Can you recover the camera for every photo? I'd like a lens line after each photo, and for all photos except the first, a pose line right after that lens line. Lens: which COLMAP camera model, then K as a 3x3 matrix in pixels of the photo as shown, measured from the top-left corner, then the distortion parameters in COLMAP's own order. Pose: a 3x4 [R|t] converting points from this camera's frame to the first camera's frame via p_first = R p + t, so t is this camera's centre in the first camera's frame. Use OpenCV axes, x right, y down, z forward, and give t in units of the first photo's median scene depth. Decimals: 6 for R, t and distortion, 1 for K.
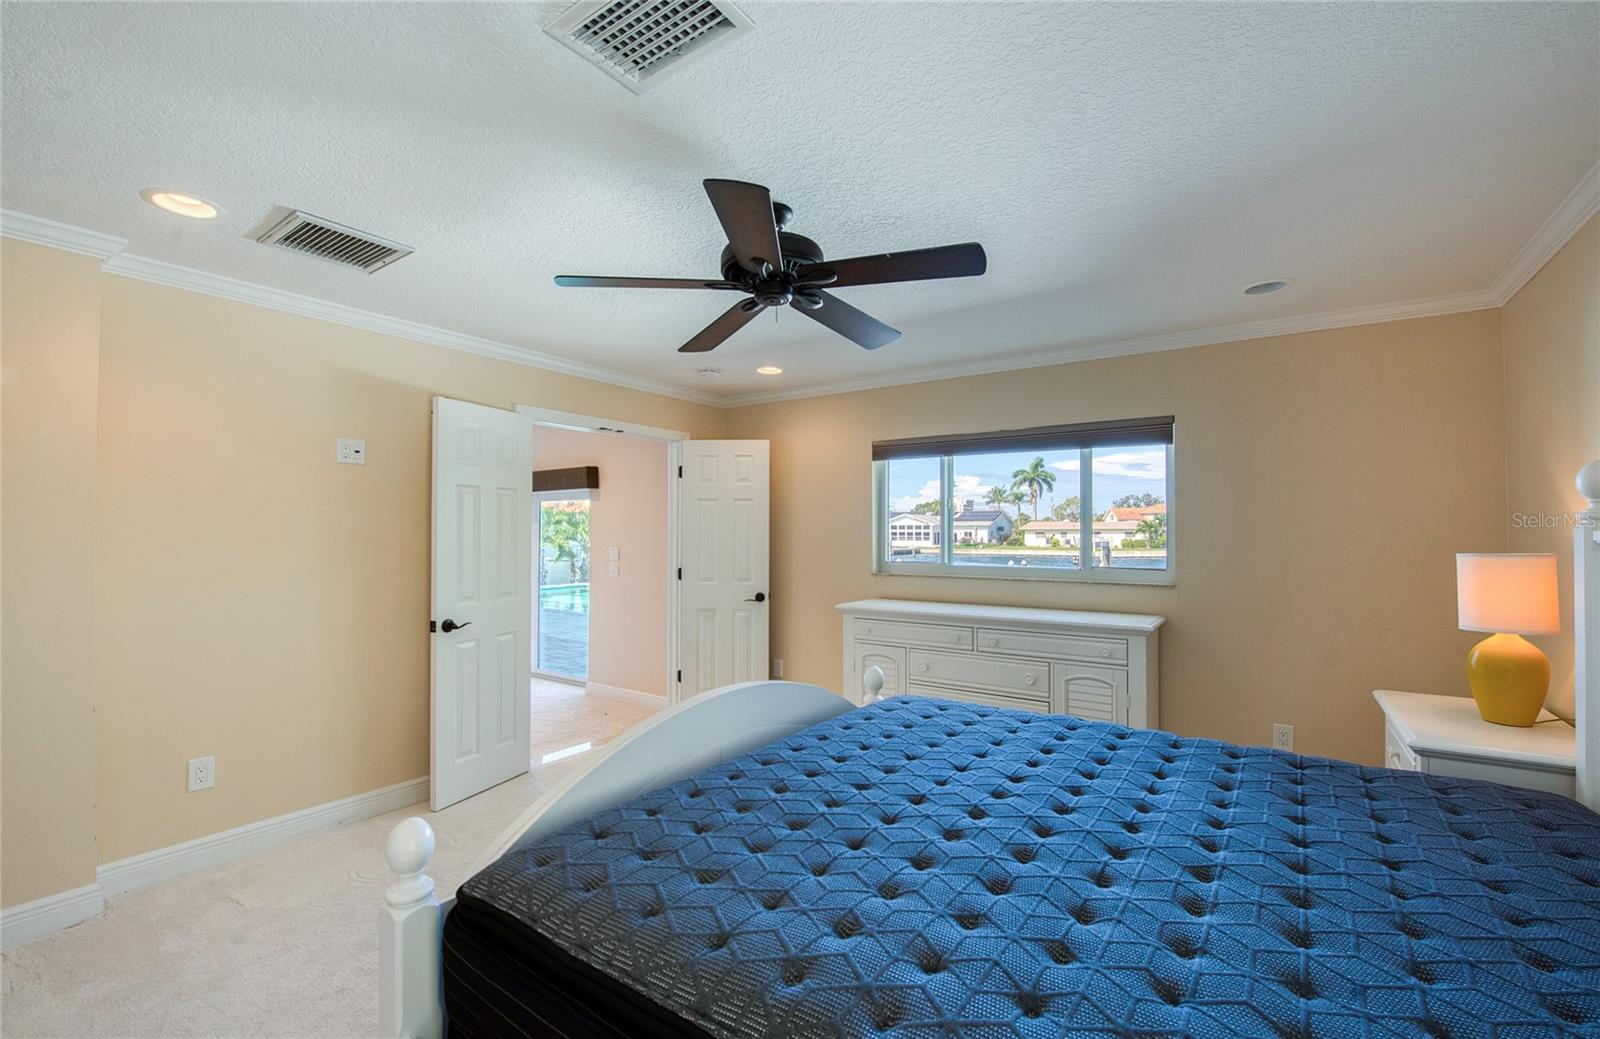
lens RADIAL K [[664.1, 0, 824.1], [0, 664.1, 512.4], [0, 0, 1]] dist [-0.014429, -0.001769]
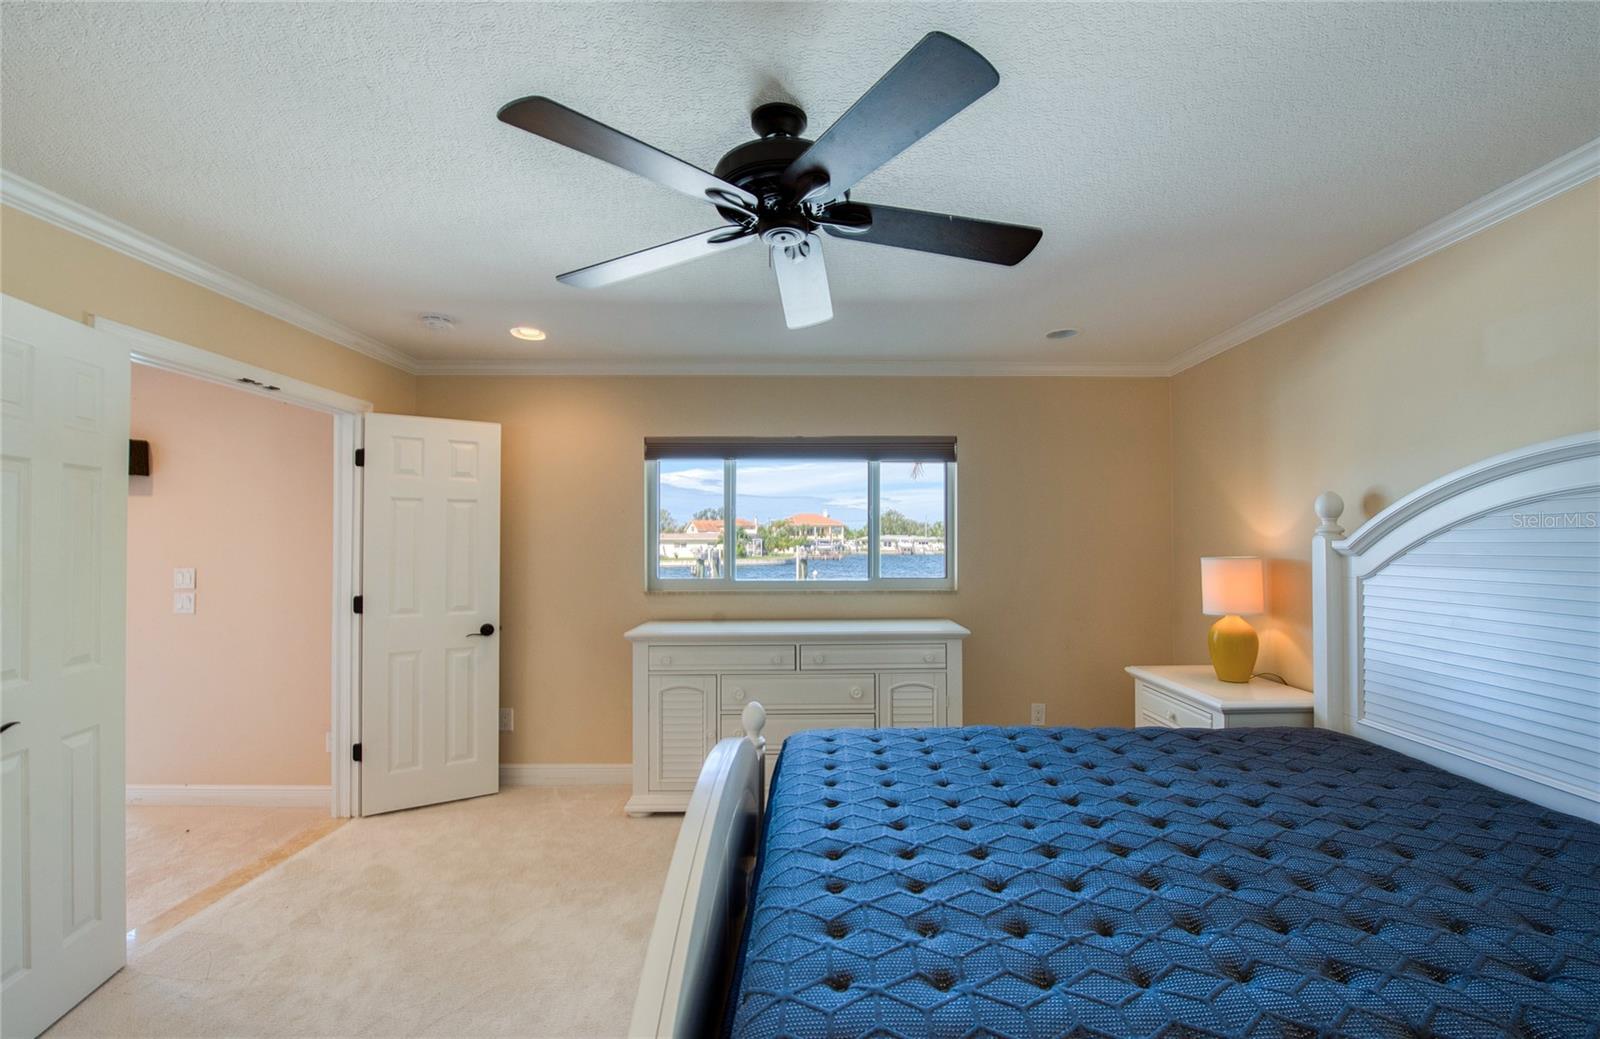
lens RADIAL K [[664.1, 0, 837.1], [0, 664.1, 525.3], [0, 0, 1]] dist [-0.014429, -0.001769]
pose [[0.823241, 0.011463, 0.567577, -0.261033], [-0.013326, 0.999911, -0.000866, 0.004474], [-0.567536, -0.006850, 0.823320, 0.199369]]
